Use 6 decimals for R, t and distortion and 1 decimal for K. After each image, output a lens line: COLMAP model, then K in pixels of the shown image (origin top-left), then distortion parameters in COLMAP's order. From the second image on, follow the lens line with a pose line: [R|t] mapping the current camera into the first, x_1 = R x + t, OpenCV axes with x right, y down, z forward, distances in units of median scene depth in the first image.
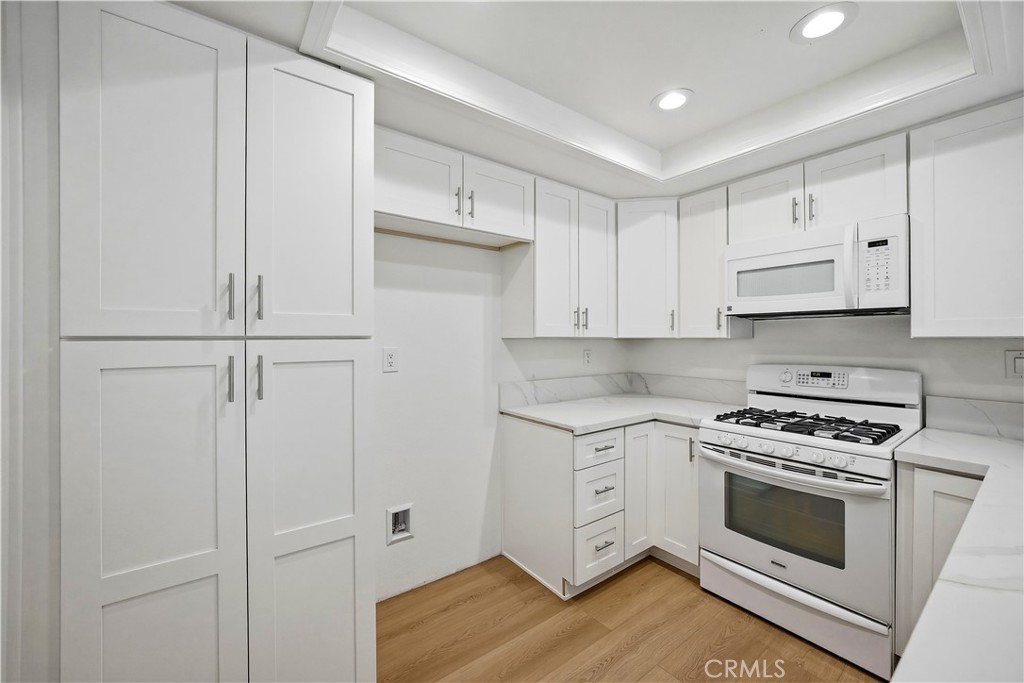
lens RADIAL K [[399.3, 0, 511.1], [0, 399.3, 338.1], [0, 0, 1]] dist [-0.015380, 0.000566]
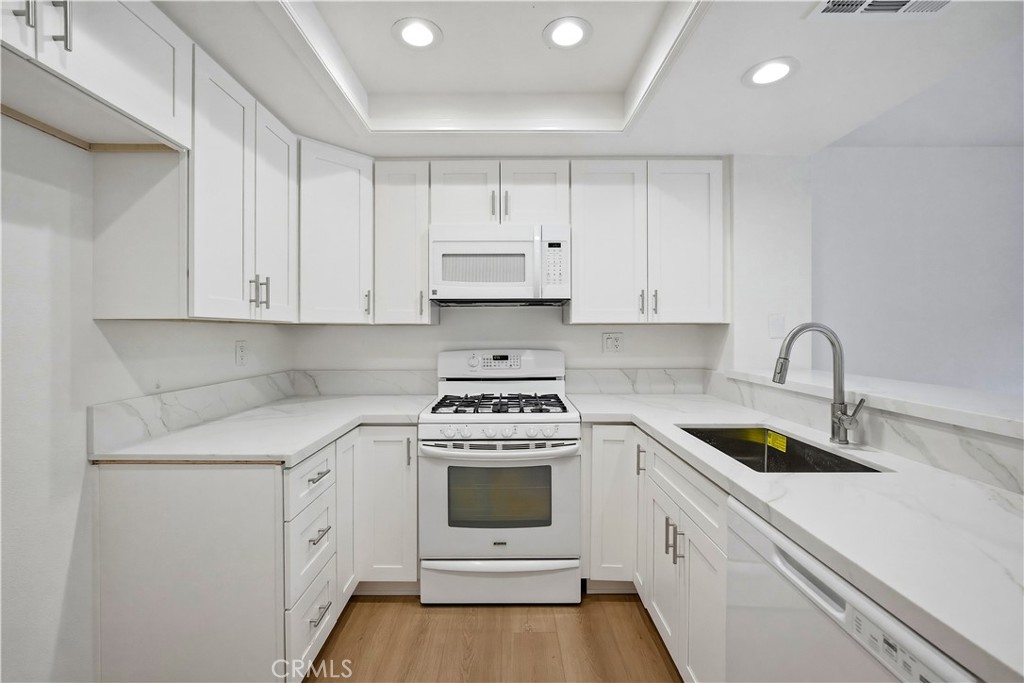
lens RADIAL K [[427.6, 0, 506.2], [0, 427.6, 332.3], [0, 0, 1]] dist [-0.011159, 0.001199]
pose [[0.599274, -0.001696, 0.800542, -0.171012], [0.000955, 0.999999, 0.001404, 0.020171], [-0.800543, -0.000076, 0.599275, 0.278691]]
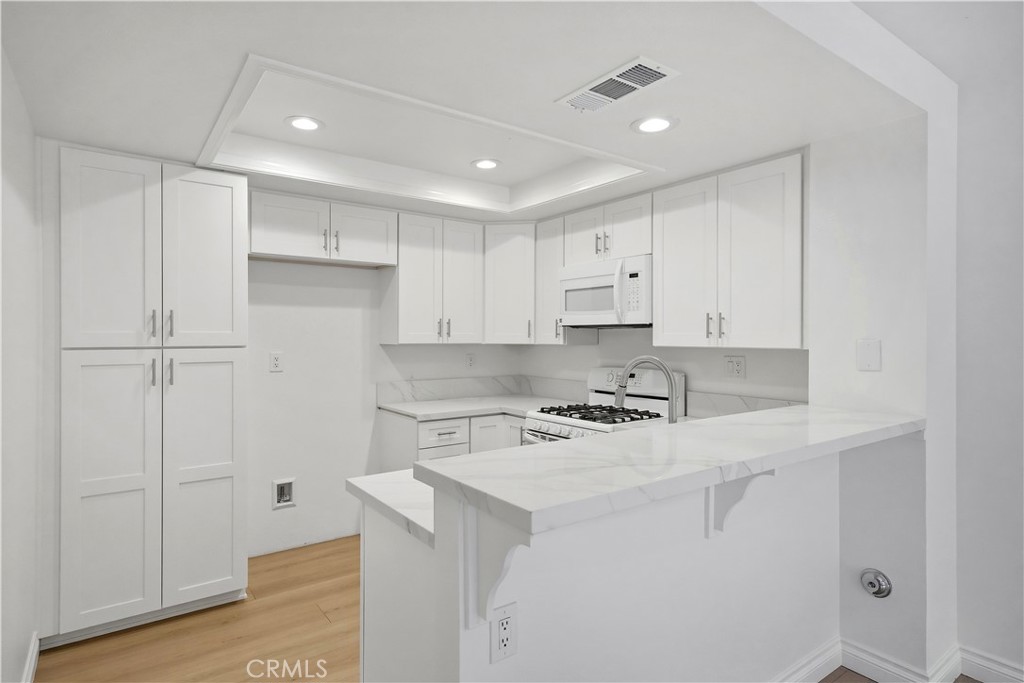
lens RADIAL K [[543.6, 0, 512.1], [0, 543.6, 336.1], [0, 0, 1]] dist [0.005145, 0.001817]
pose [[0.999979, 0.002271, -0.006095, 0.444309], [-0.002272, 0.999997, -0.000119, -0.028780], [0.006095, 0.000133, 0.999981, -0.700000]]
